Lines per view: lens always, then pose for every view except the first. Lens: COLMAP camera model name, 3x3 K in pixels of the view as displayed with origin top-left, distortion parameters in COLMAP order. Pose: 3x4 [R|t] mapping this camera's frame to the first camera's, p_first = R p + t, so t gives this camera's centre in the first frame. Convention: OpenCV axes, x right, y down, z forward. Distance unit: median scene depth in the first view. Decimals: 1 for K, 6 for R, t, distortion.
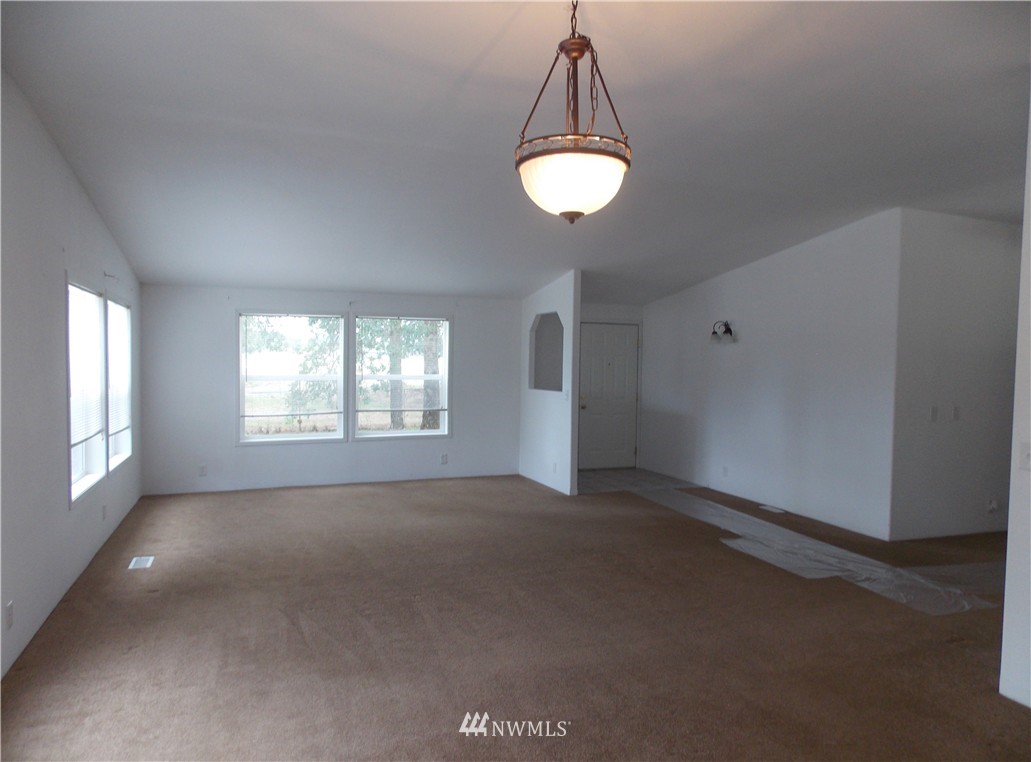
lens RADIAL K [[695.2, 0, 511.2], [0, 695.2, 378.8], [0, 0, 1]] dist [0.001804, 0.000588]
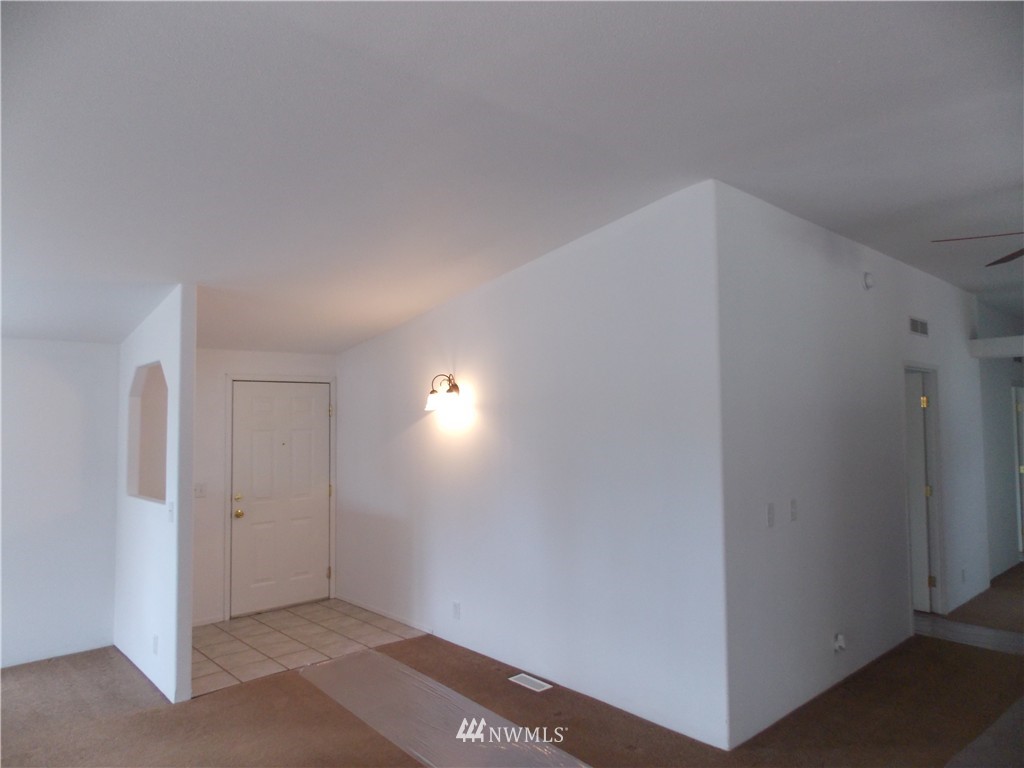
lens RADIAL K [[690.5, 0, 512.8], [0, 690.5, 382.8], [0, 0, 1]] dist [0.001804, 0.000588]
pose [[0.932147, -0.012934, 0.361849, 0.124425], [0.042809, 0.996289, -0.074667, -0.022963], [-0.359541, 0.085091, 0.929242, 0.362684]]
